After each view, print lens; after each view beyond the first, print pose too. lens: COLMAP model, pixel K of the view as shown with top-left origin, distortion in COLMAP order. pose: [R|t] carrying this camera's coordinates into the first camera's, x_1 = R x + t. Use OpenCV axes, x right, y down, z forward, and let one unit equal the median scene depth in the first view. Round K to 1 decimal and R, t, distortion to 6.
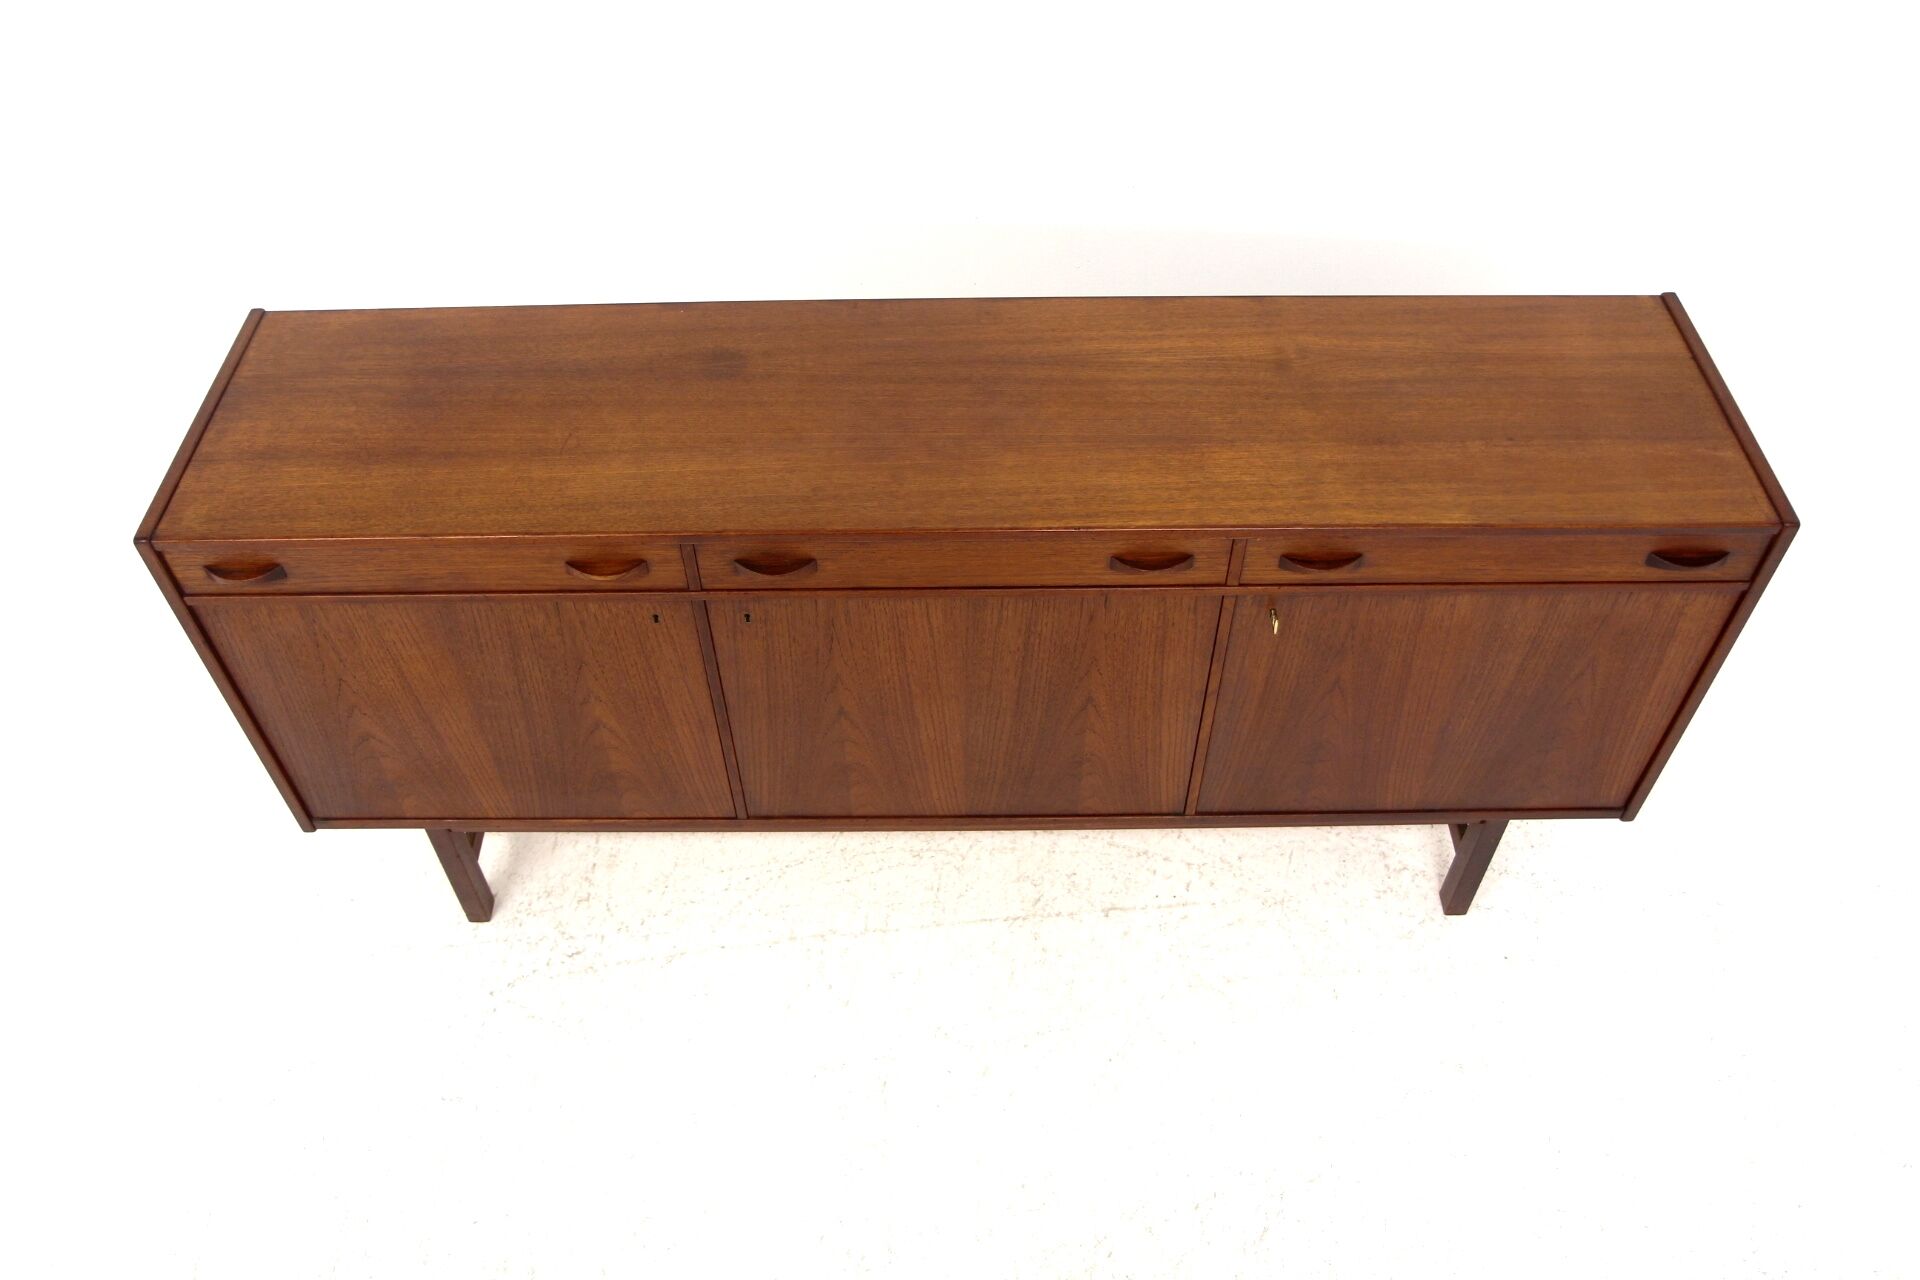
lens RADIAL K [[1486.2, 0, 957.6], [0, 1486.2, 647.2], [0, 0, 1]] dist [-0.082329, 0.014466]
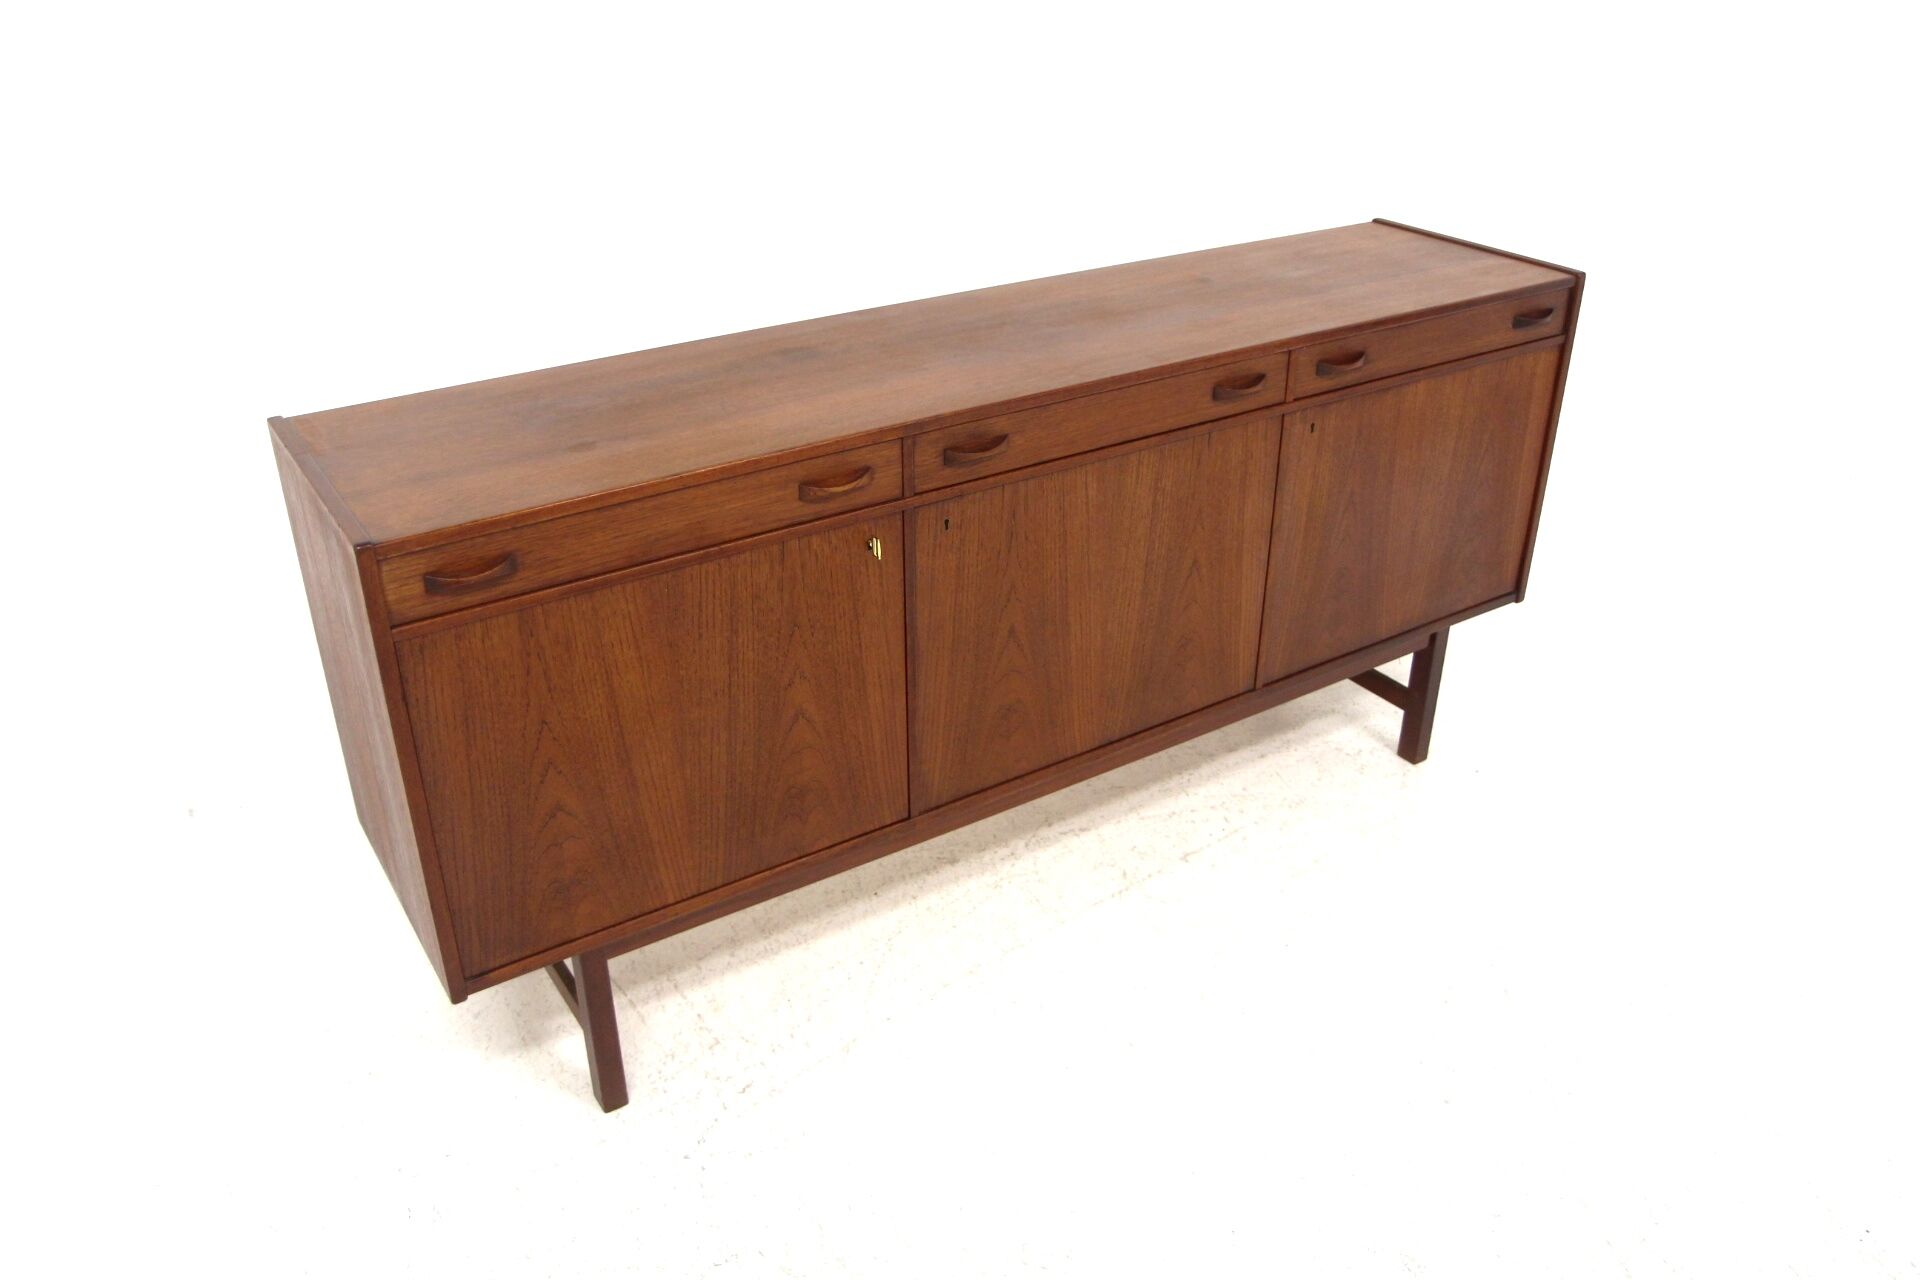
lens RADIAL K [[1486.2, 0, 954.1], [0, 1486.2, 638.5], [0, 0, 1]] dist [-0.082329, 0.014466]
pose [[0.841678, -0.251469, 0.477851, -0.634650], [0.402380, 0.882227, -0.244472, 0.297227], [-0.360096, 0.398044, 0.843737, 0.153872]]
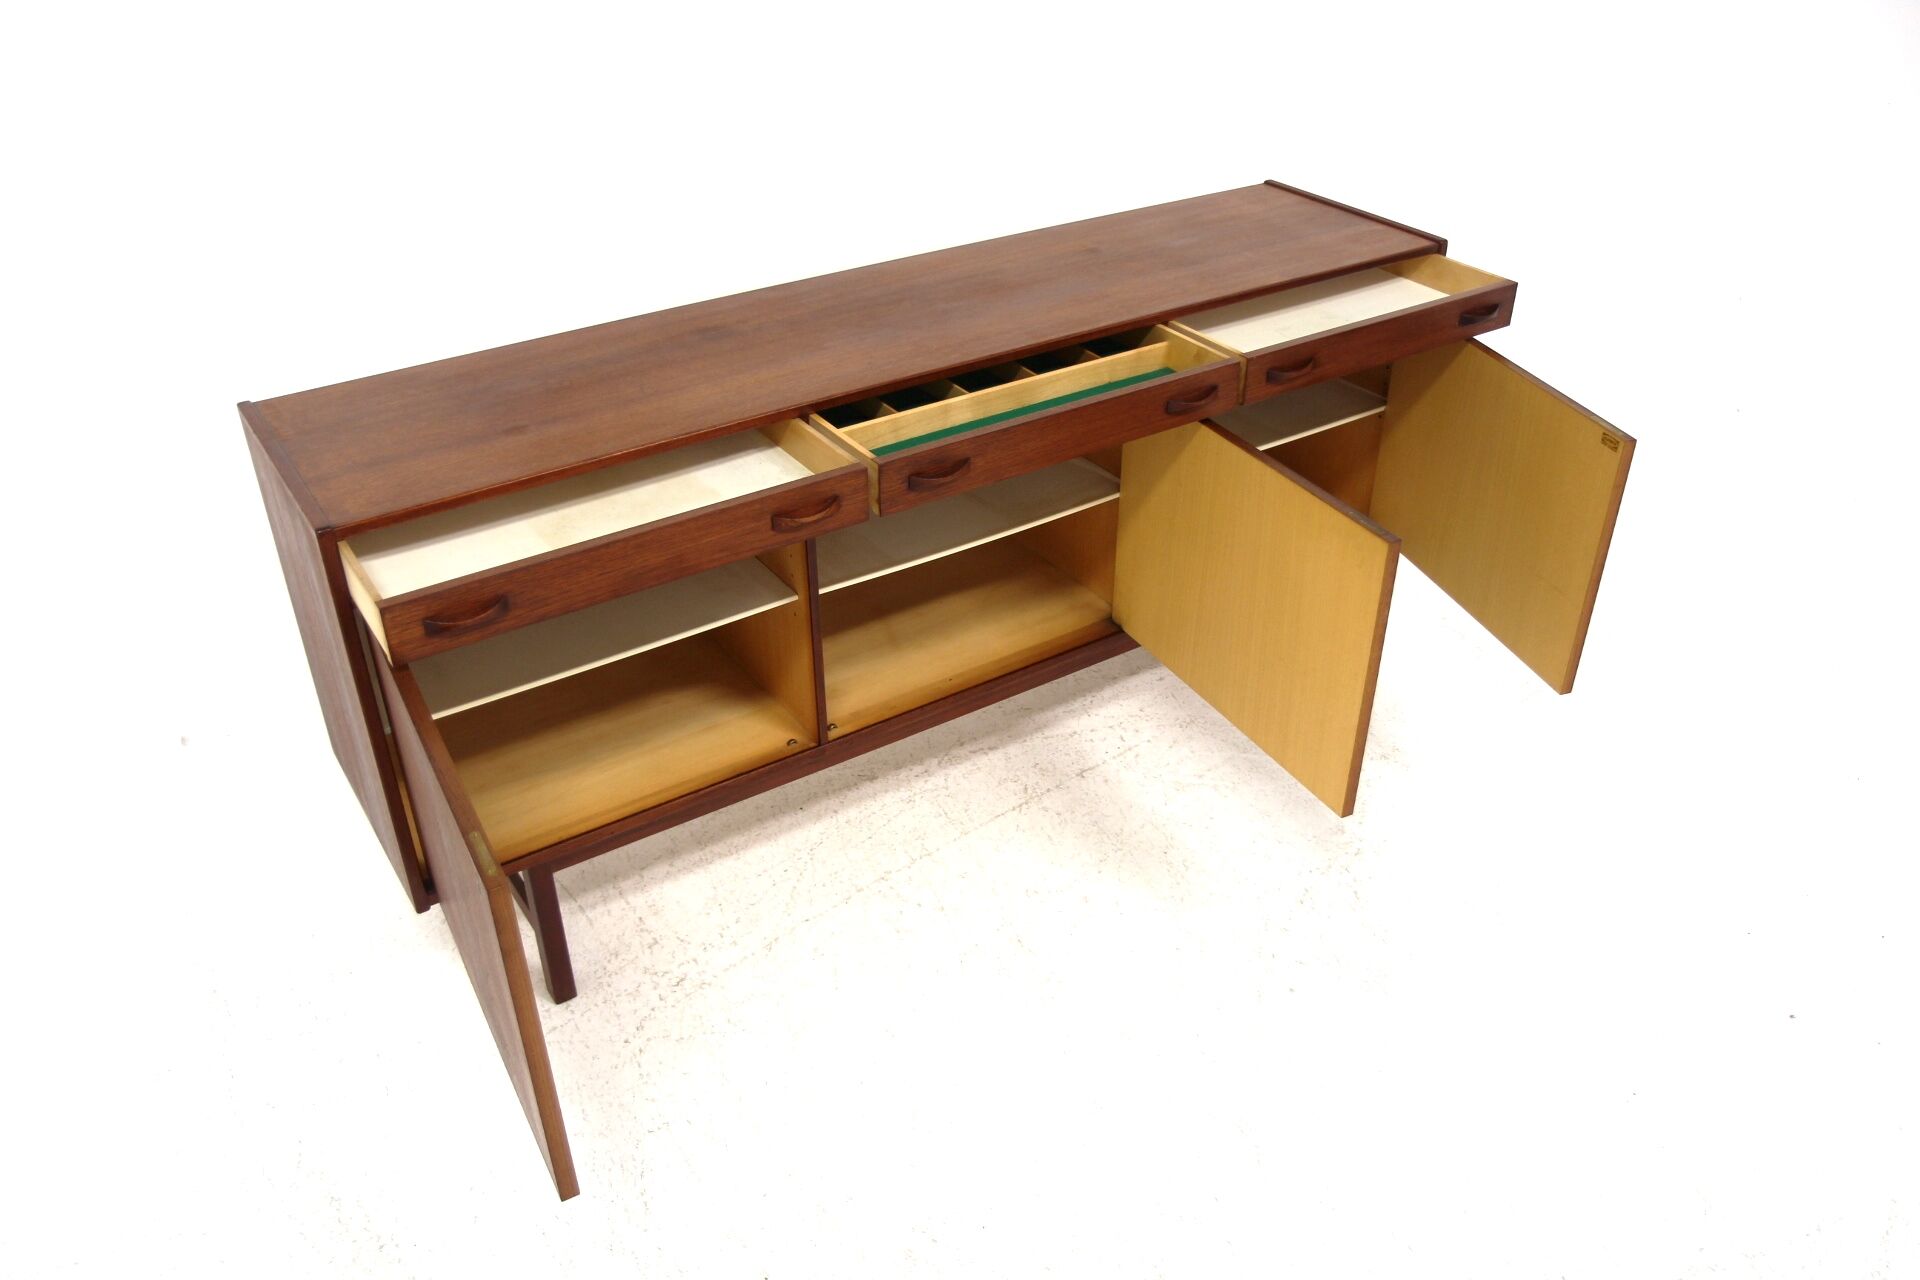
lens RADIAL K [[1486.2, 0, 957.9], [0, 1486.2, 644.3], [0, 0, 1]] dist [-0.082329, 0.014466]
pose [[0.834556, -0.292476, 0.466878, -0.630354], [0.410425, 0.895386, -0.172728, 0.318981], [-0.367517, 0.335770, 0.867289, -0.004475]]
